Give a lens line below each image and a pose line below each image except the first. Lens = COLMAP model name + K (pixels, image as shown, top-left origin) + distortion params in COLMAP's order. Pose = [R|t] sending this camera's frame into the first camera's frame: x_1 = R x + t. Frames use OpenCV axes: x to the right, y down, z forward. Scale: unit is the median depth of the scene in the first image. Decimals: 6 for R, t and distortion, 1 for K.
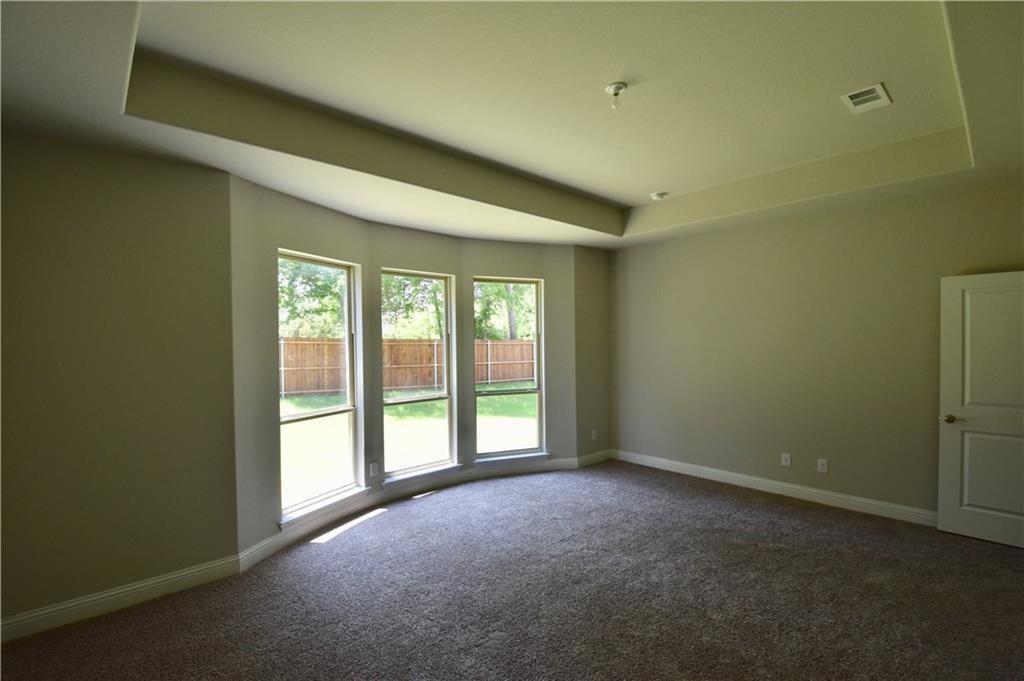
lens RADIAL K [[448.7, 0, 512.6], [0, 448.7, 349.2], [0, 0, 1]] dist [0.014569, -0.021481]
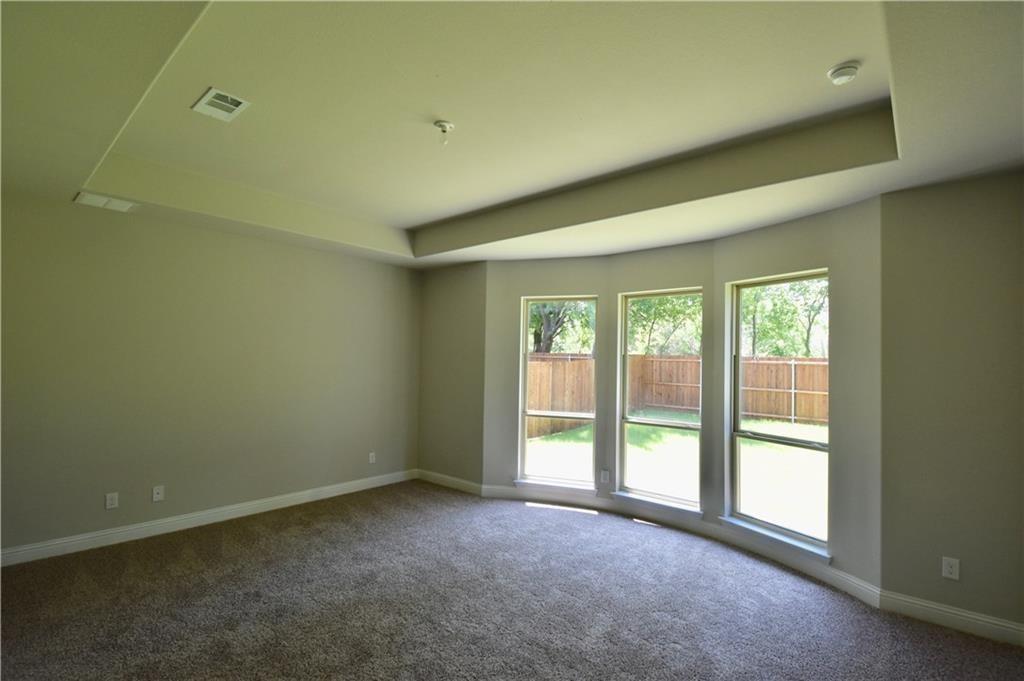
lens RADIAL K [[448.7, 0, 512.6], [0, 448.7, 349.2], [0, 0, 1]] dist [0.014569, -0.021481]
pose [[0.153033, -0.009578, -0.988175, 0.722128], [-0.042116, 0.998981, -0.016205, -0.018773], [0.987323, 0.044098, 0.152473, 0.563978]]
